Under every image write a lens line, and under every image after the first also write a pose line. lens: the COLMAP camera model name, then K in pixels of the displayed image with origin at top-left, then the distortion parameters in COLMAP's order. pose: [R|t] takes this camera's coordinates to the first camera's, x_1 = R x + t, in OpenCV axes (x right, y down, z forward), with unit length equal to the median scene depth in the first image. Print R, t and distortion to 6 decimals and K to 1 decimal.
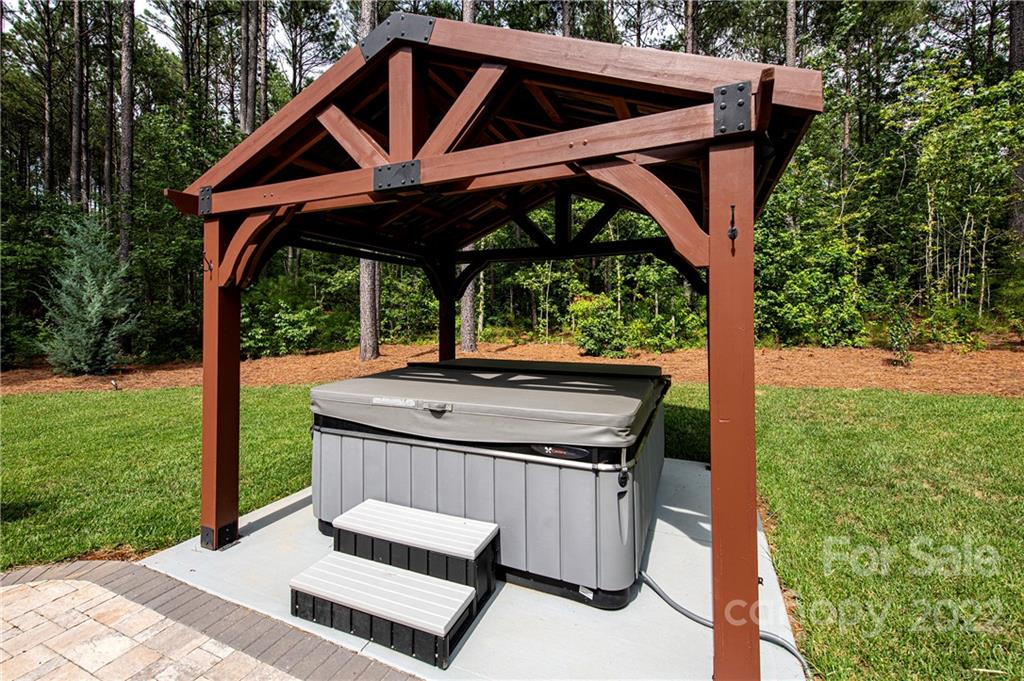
lens RADIAL K [[412.7, 0, 510.7], [0, 412.7, 320.2], [0, 0, 1]] dist [0.012215, -0.001740]
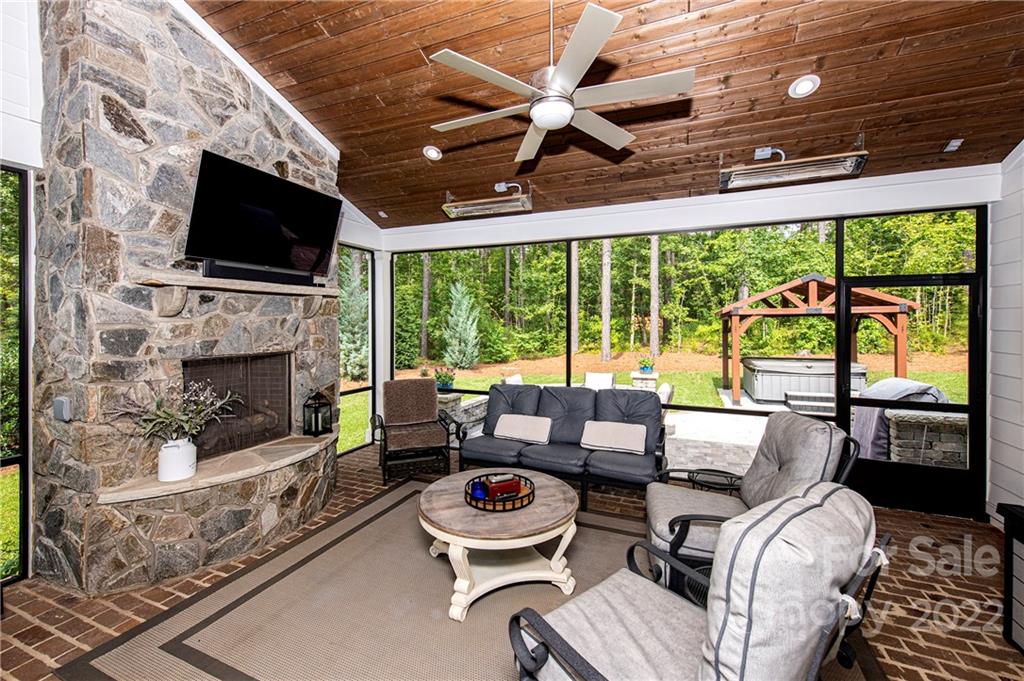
lens RADIAL K [[412.7, 0, 510.8], [0, 412.7, 323.3], [0, 0, 1]] dist [0.012215, -0.001740]
pose [[0.999980, 0.001032, 0.006306, -1.477716], [-0.000893, 0.999760, -0.021905, -0.051230], [-0.006327, 0.021899, 0.999740, -1.412350]]
